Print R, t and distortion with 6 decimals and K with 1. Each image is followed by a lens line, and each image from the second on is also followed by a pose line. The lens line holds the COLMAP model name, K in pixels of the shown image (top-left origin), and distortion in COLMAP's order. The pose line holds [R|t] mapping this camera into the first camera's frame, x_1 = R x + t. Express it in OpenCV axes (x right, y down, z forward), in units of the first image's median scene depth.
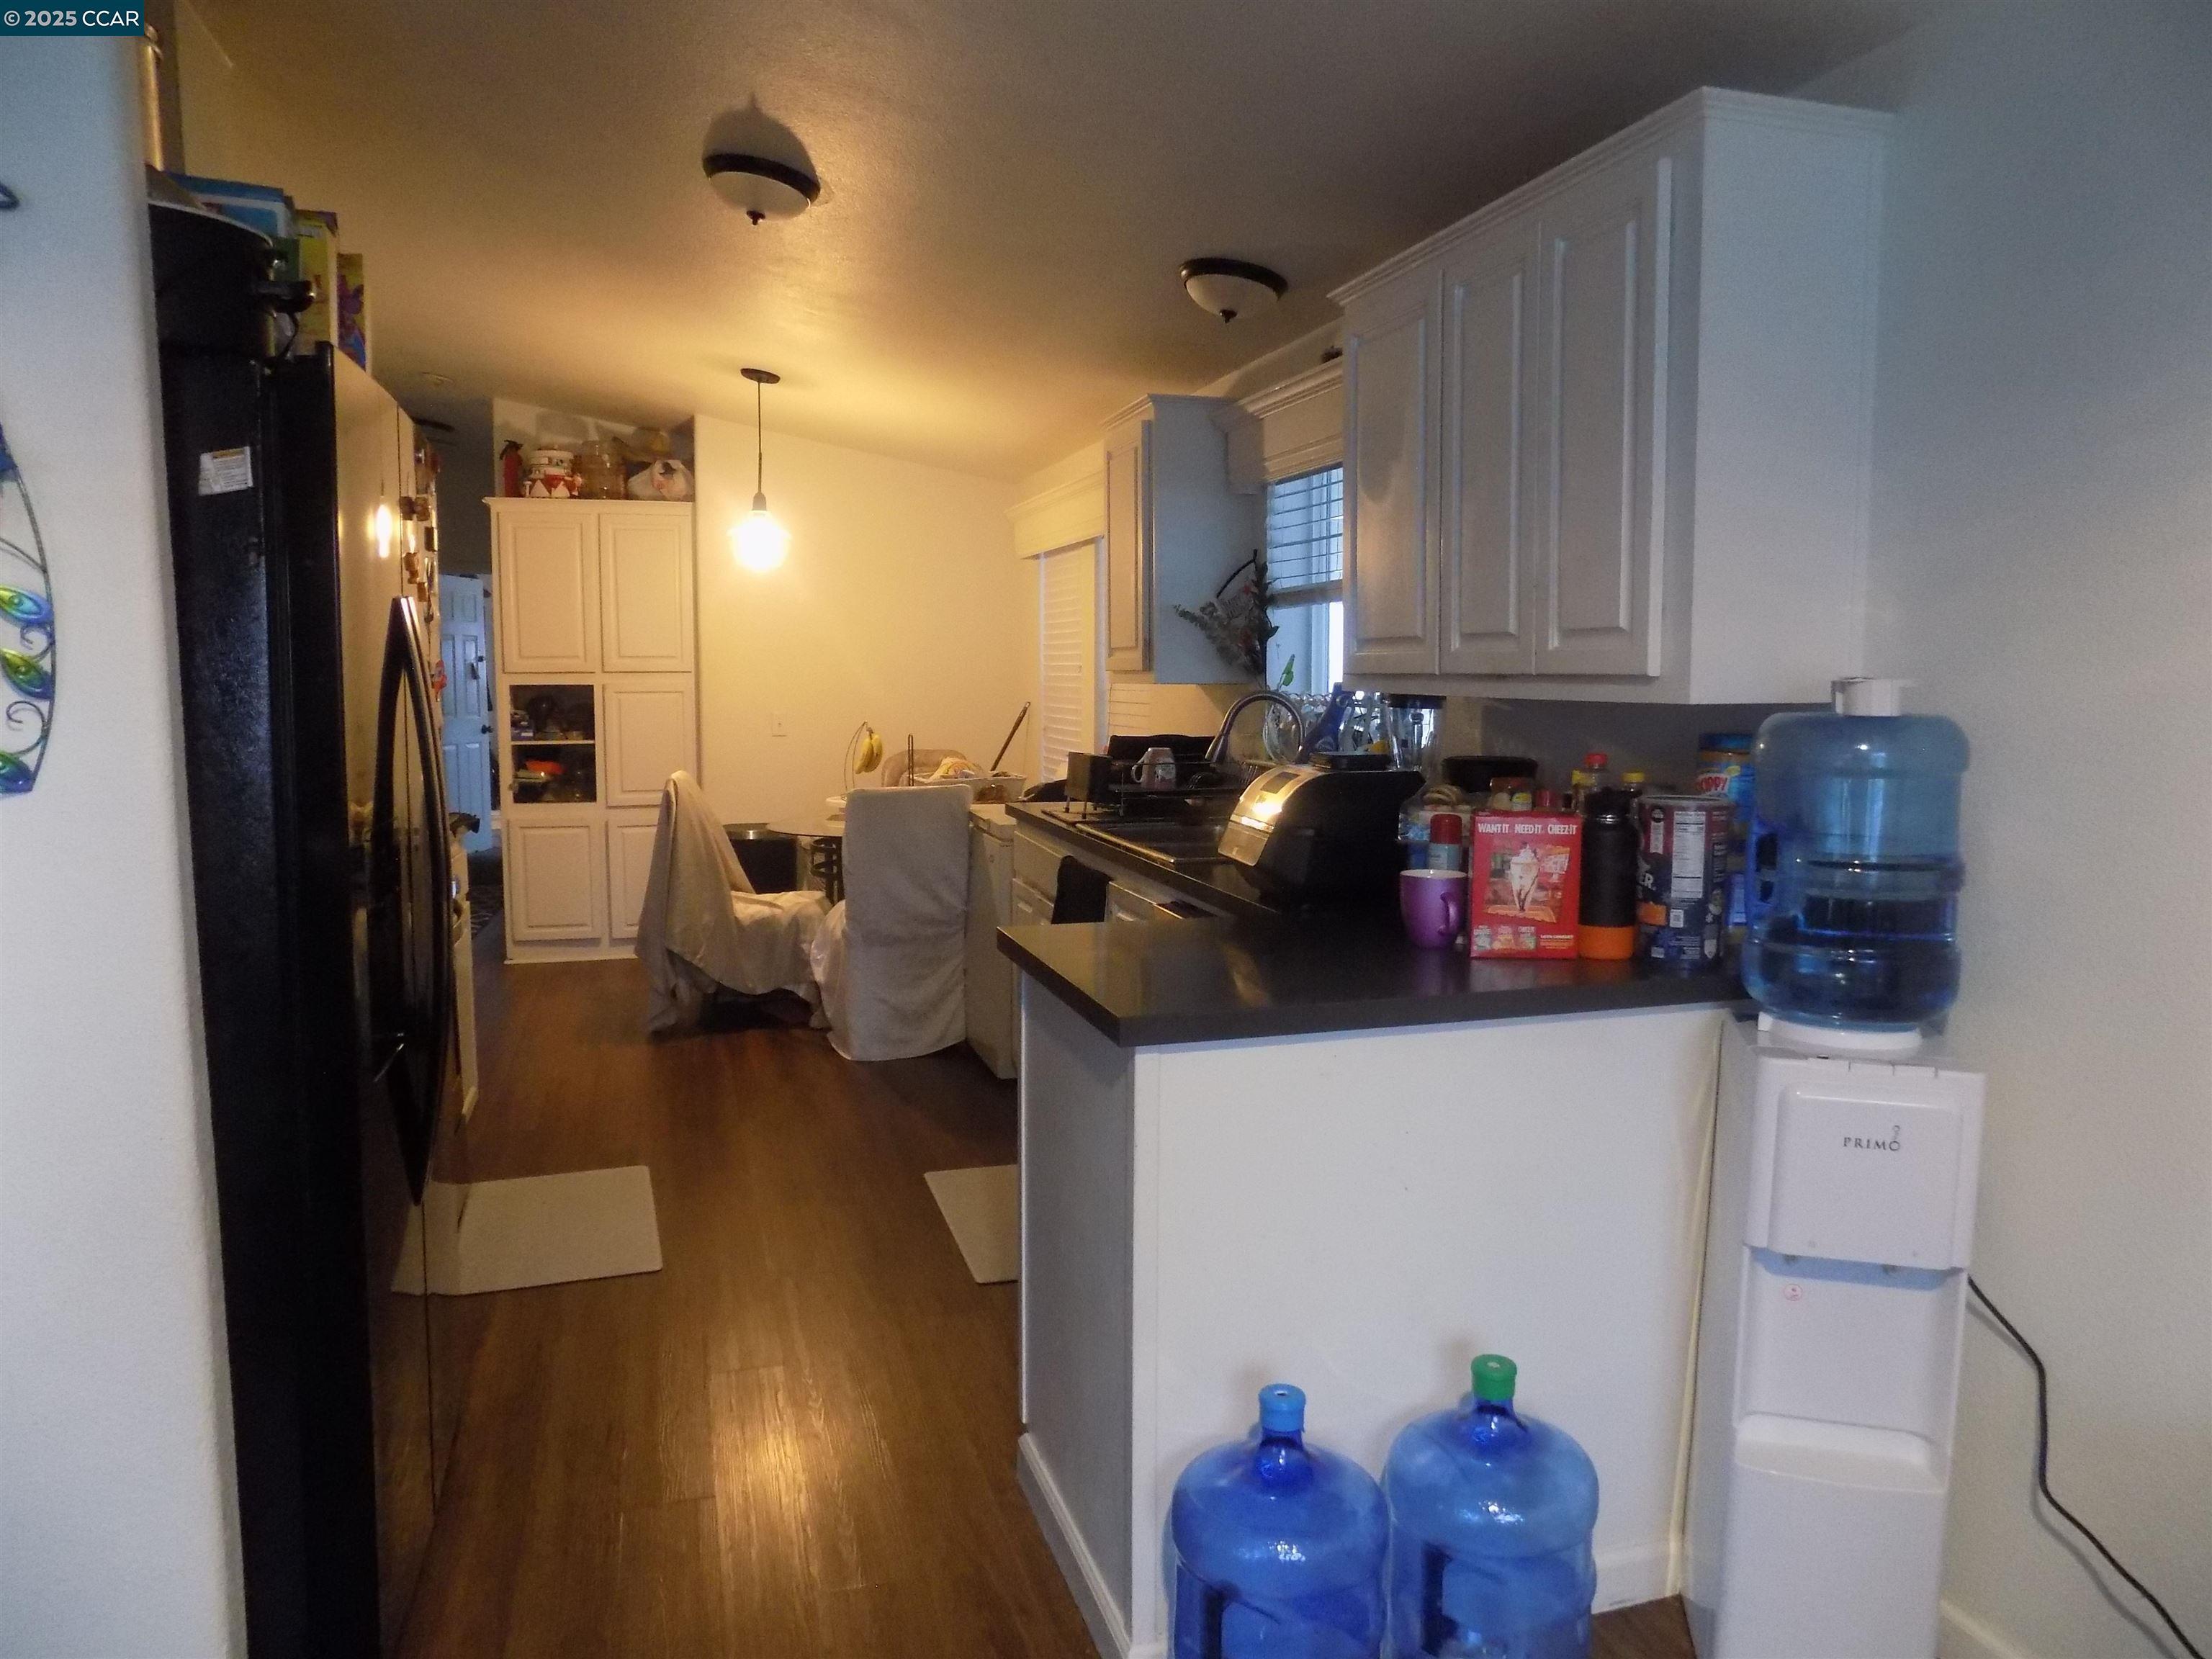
lens RADIAL K [[1494.0, 0, 1122.6], [0, 1494.0, 817.2], [0, 0, 1]] dist [-0.082510, 0.086819]
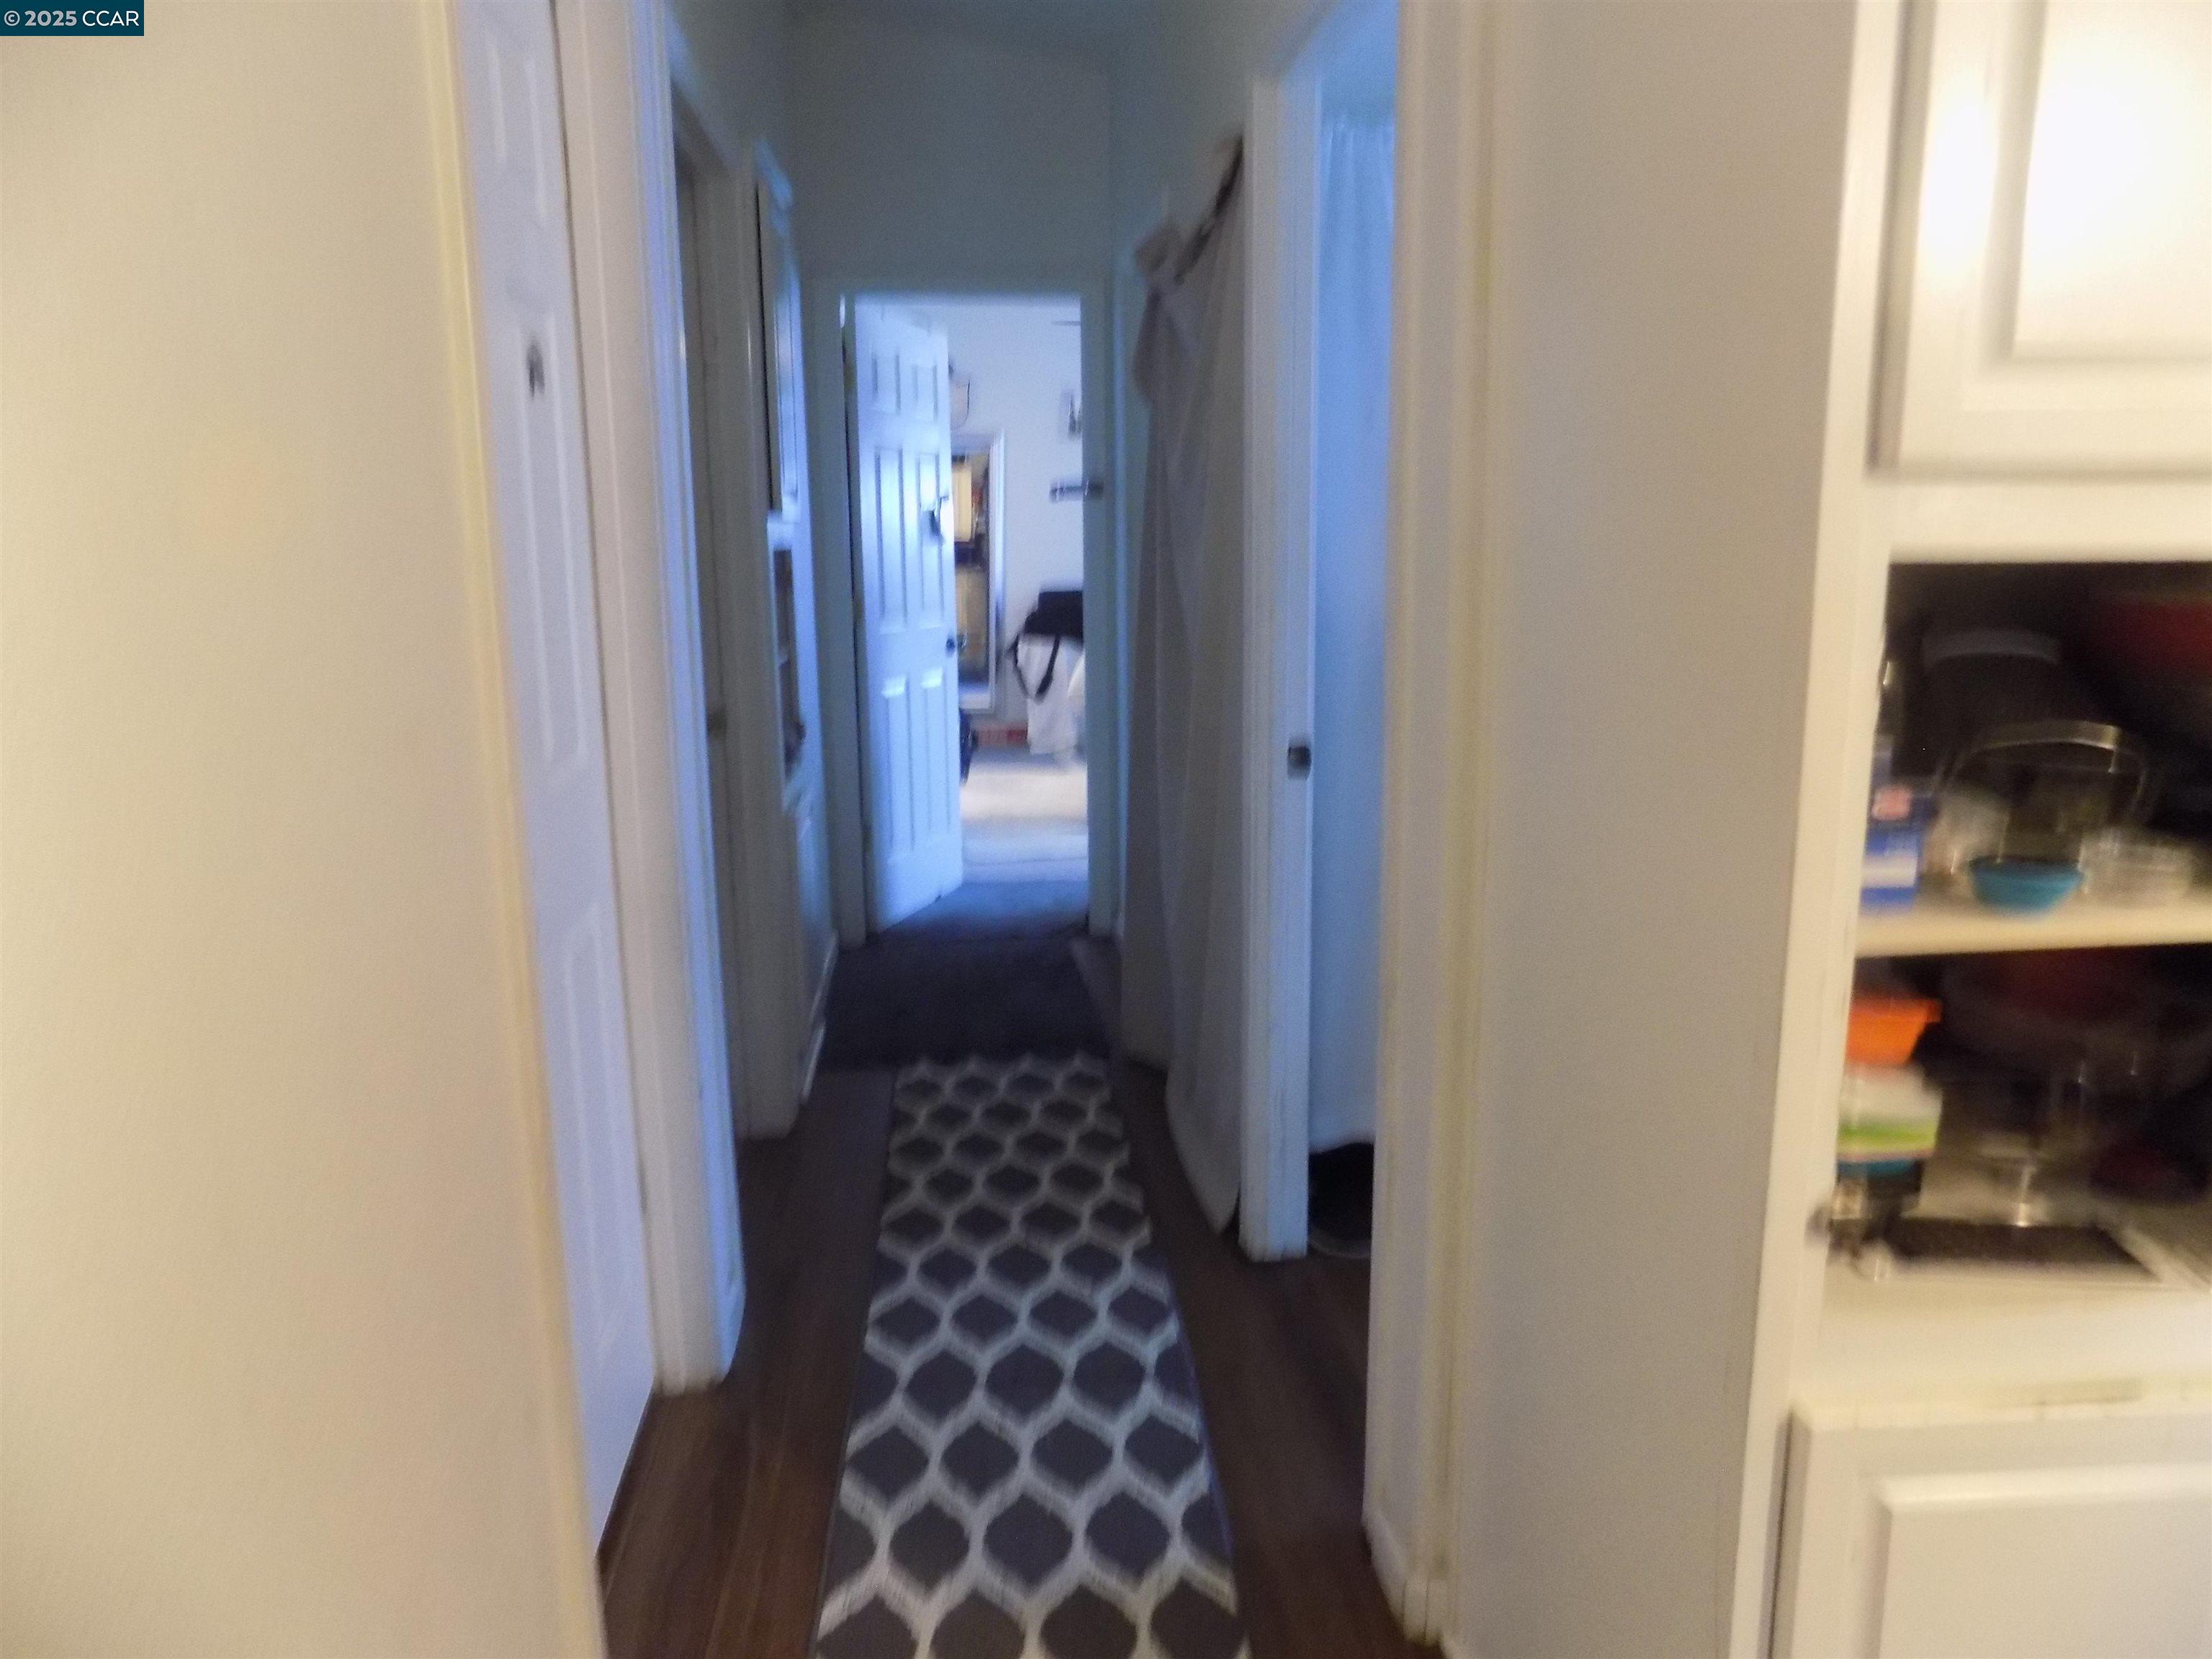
lens RADIAL K [[1472.7, 0, 1091.6], [0, 1472.7, 812.9], [0, 0, 1]] dist [-0.002724, 0.000152]
pose [[0.980106, 0.029740, -0.196234, -0.454280], [-0.012737, 0.996097, 0.087344, -0.075227], [0.198065, -0.083107, 0.976659, 0.825672]]
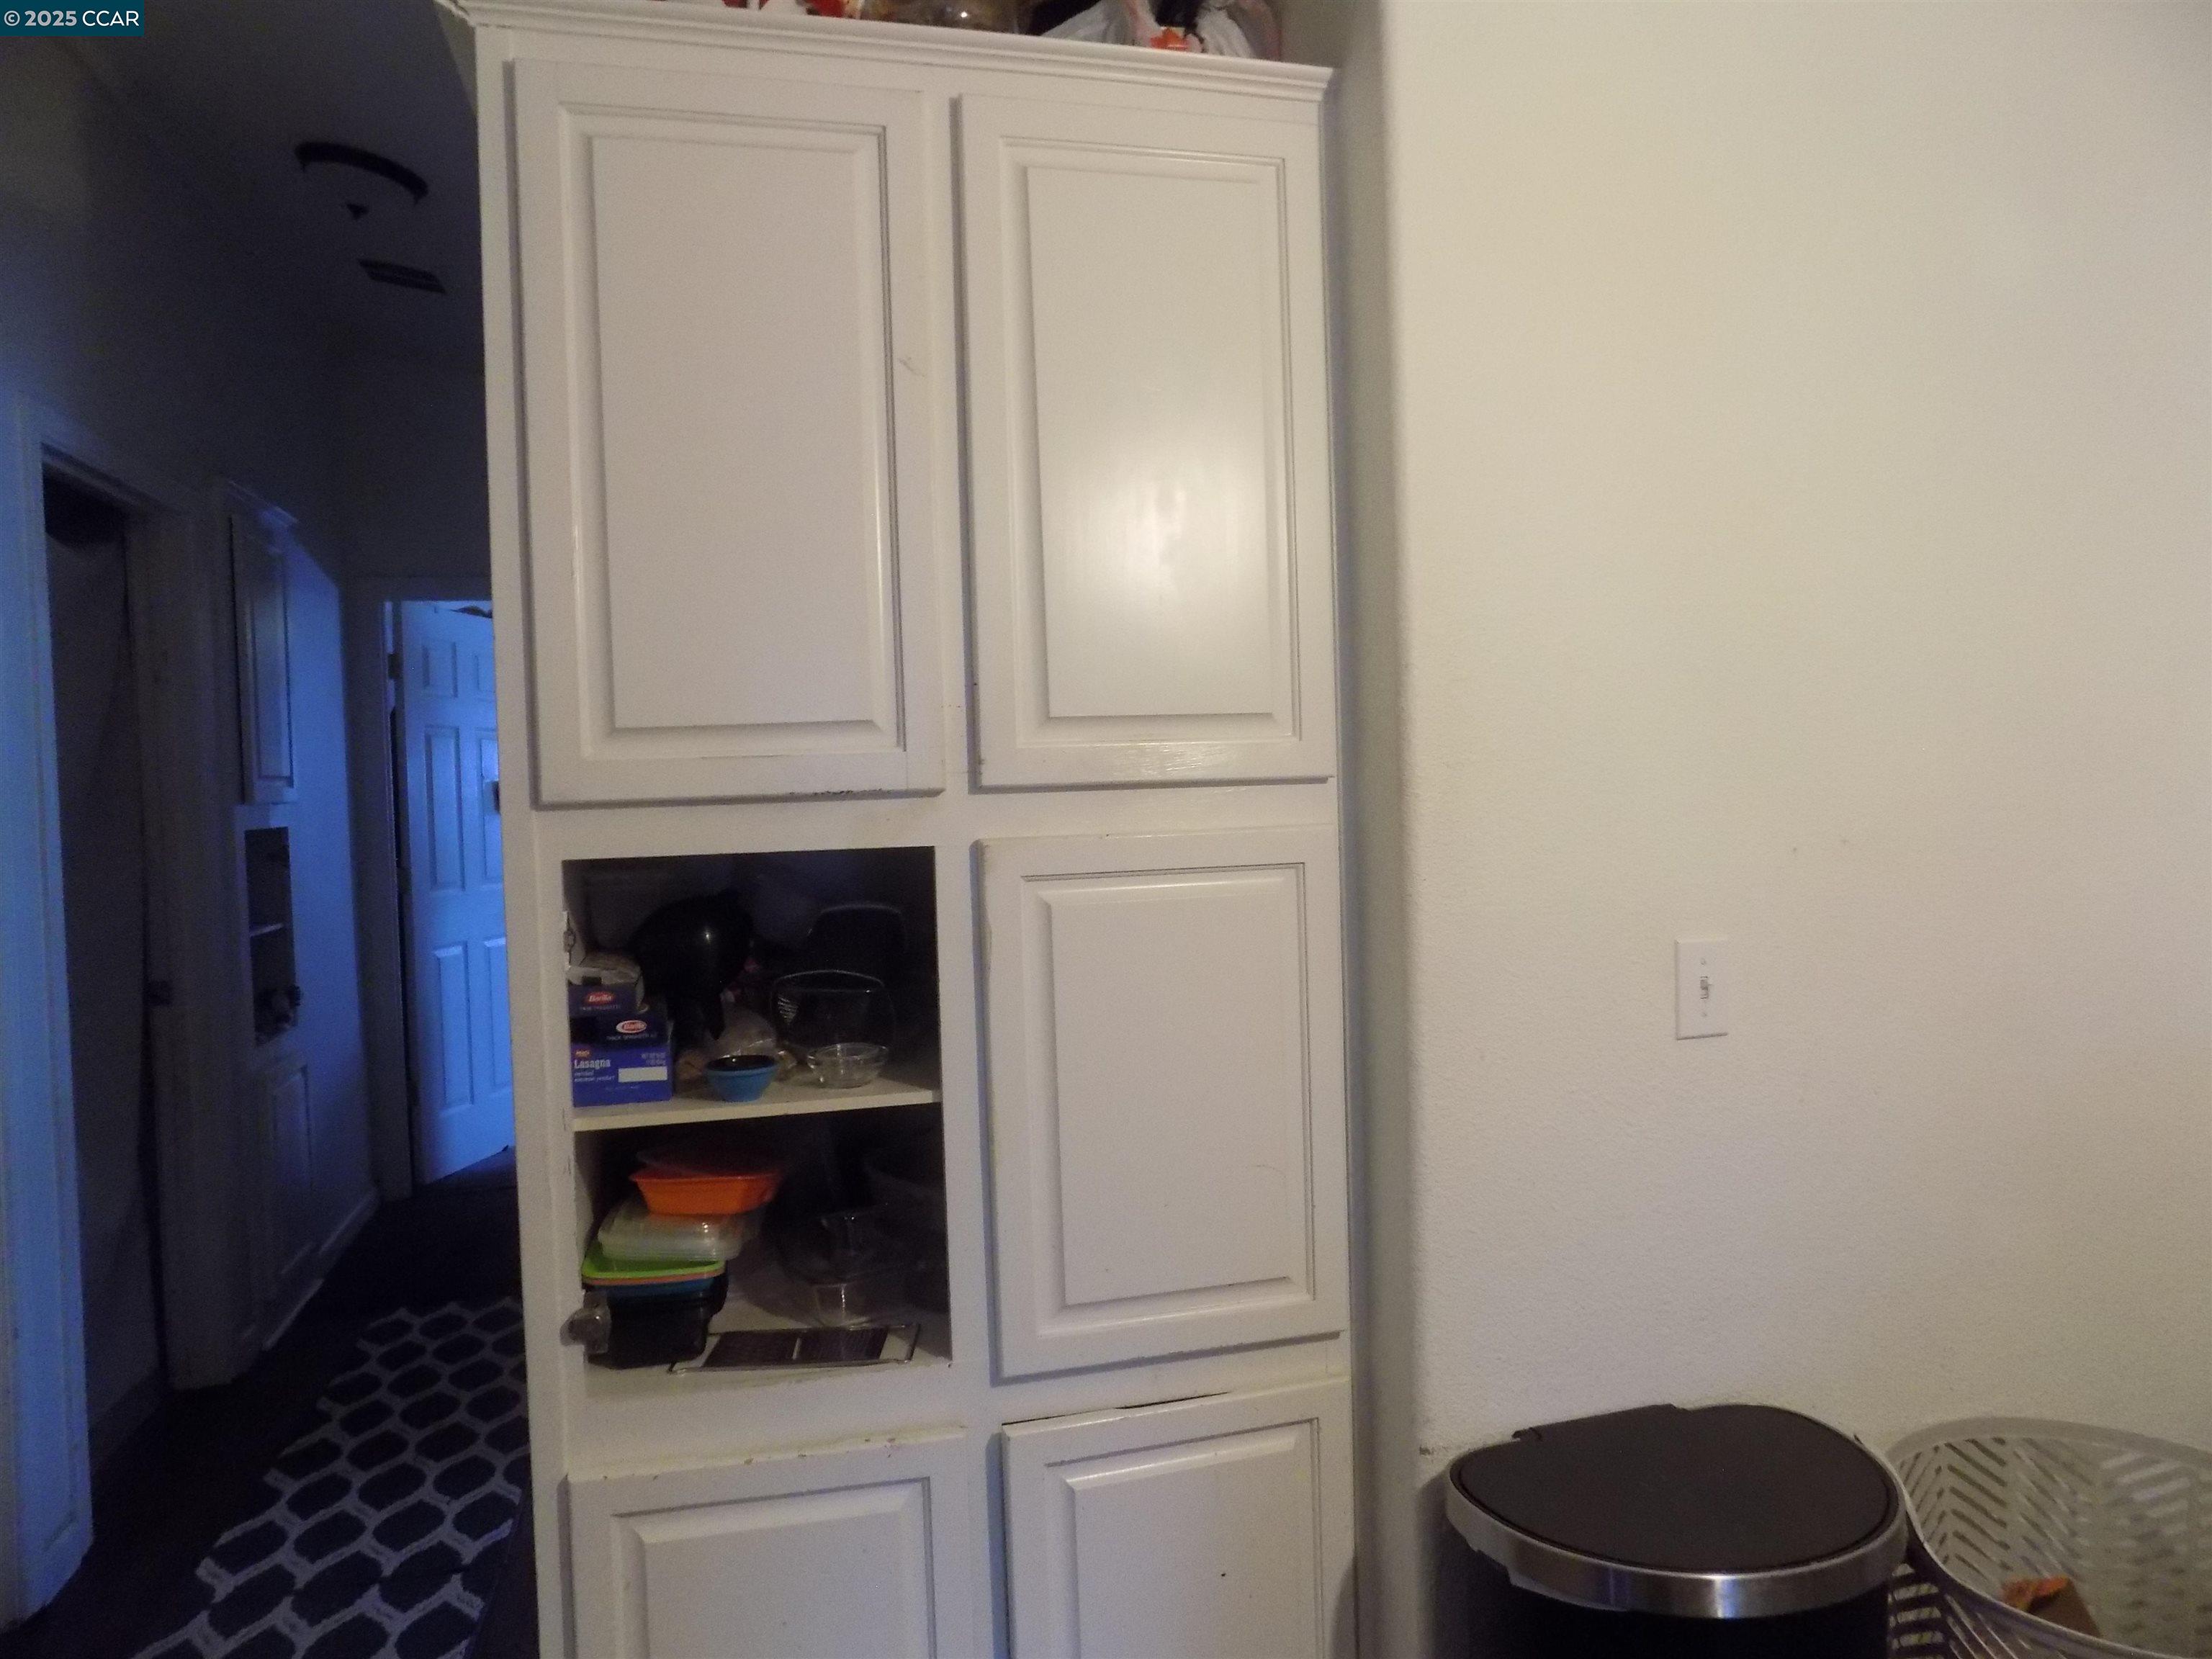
lens RADIAL K [[1437.3, 0, 1106.0], [0, 1437.3, 829.5], [0, 0, 1]] dist [0.003242, 0.004332]
pose [[0.998840, -0.031803, -0.036143, -0.321524], [0.029487, 0.997583, -0.062920, -0.077179], [0.038056, 0.061782, 0.997364, 0.776444]]
